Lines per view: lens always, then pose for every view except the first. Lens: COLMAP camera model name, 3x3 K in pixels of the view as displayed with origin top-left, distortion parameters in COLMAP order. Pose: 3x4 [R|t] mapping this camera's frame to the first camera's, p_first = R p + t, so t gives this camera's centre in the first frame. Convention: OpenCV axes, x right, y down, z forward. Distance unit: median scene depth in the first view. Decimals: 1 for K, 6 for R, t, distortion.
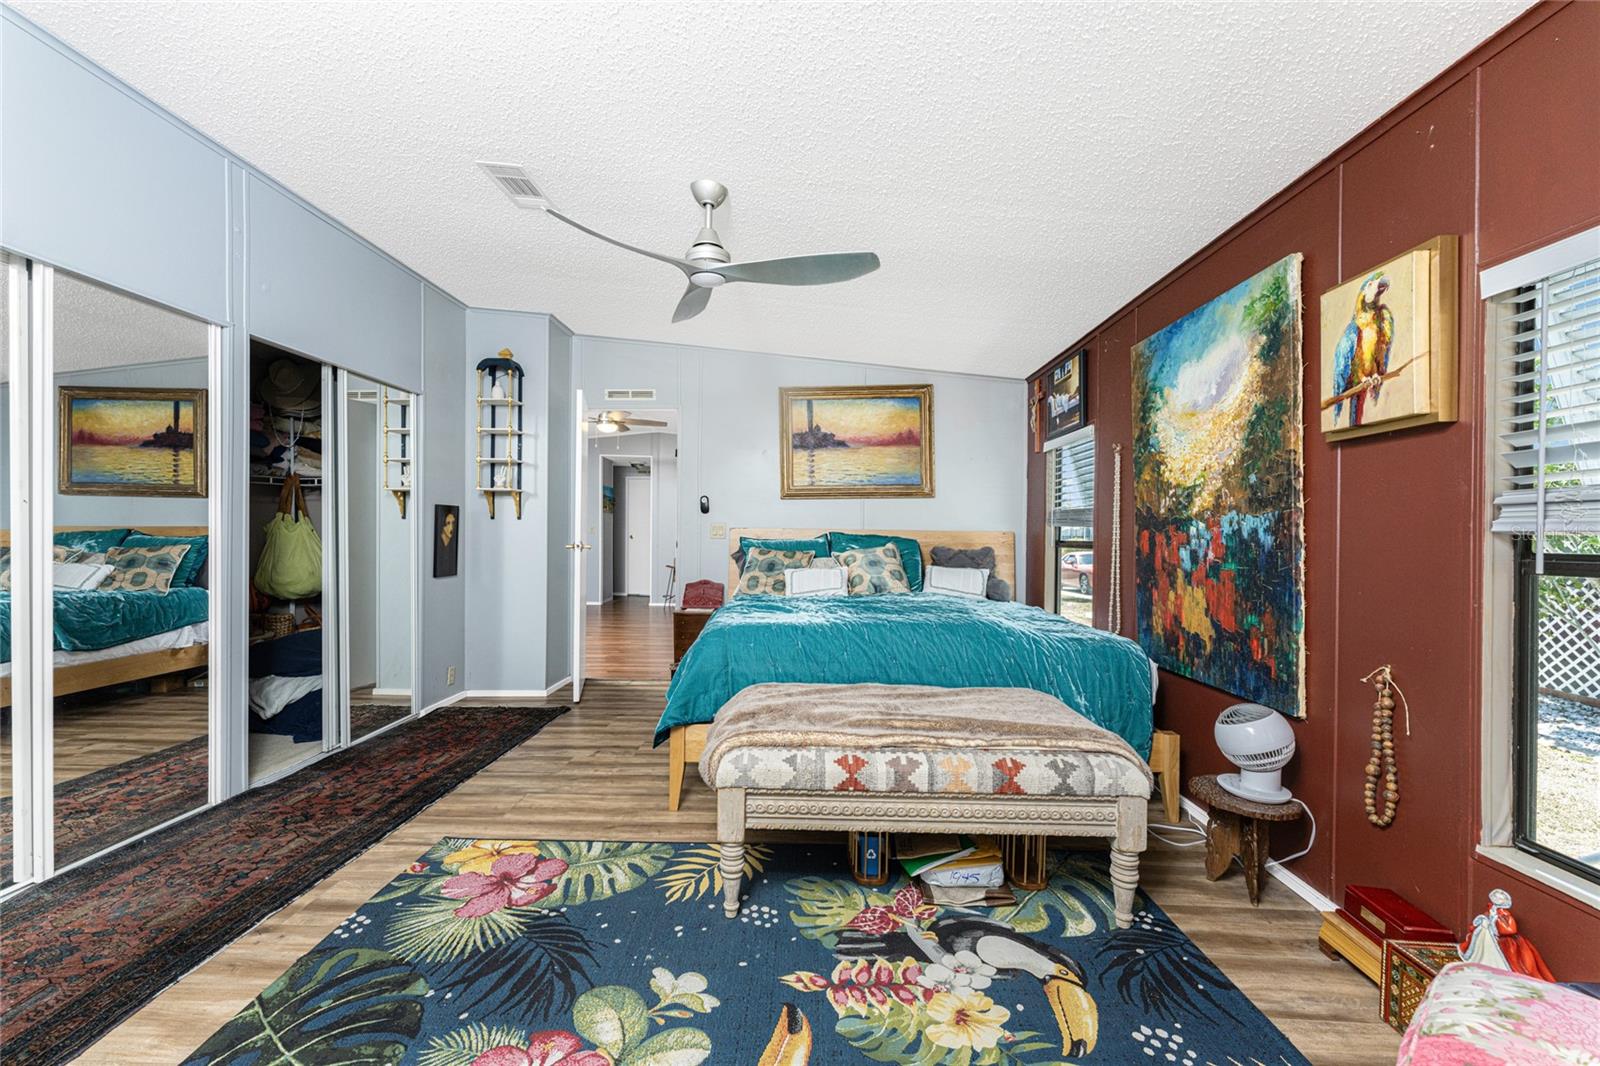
lens RADIAL K [[643.4, 0, 802.9], [0, 643.4, 531.6], [0, 0, 1]] dist [0.001714, -0.001058]
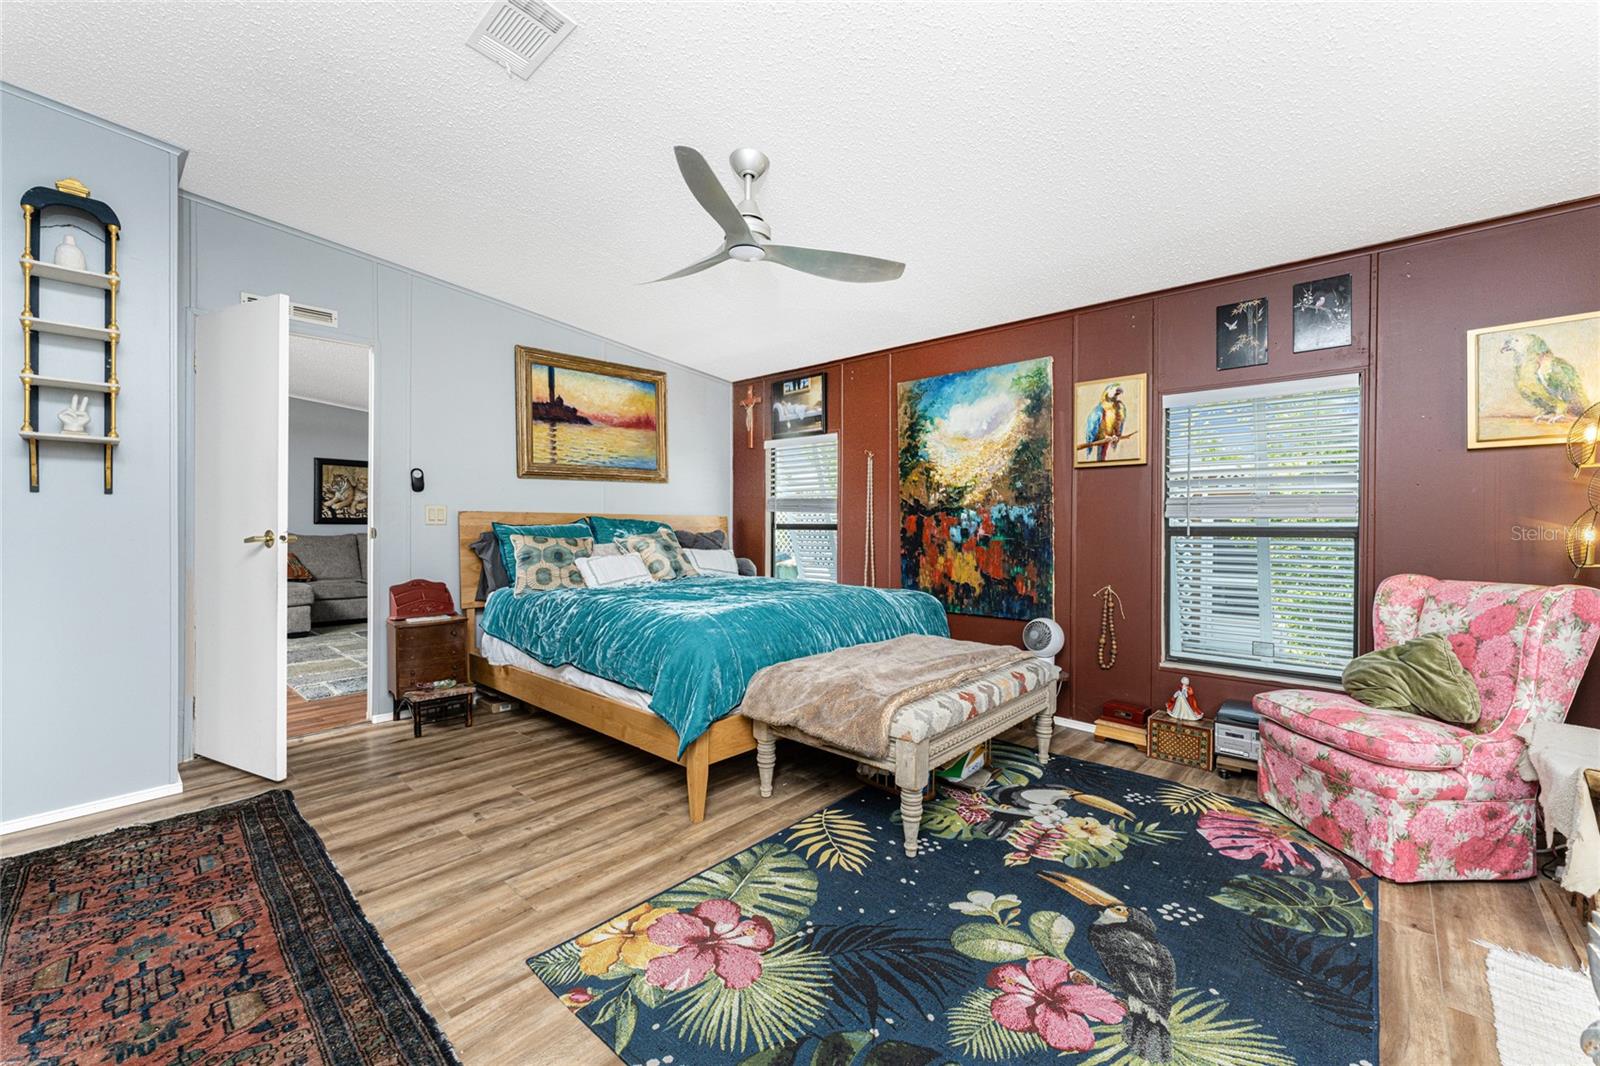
lens RADIAL K [[643.4, 0, 800.5], [0, 643.4, 521.5], [0, 0, 1]] dist [0.001714, -0.001058]
pose [[0.651668, -0.004576, 0.758491, -0.913073], [-0.001677, 0.999971, 0.007474, 0.001189], [-0.758503, -0.006143, 0.651641, 0.345671]]
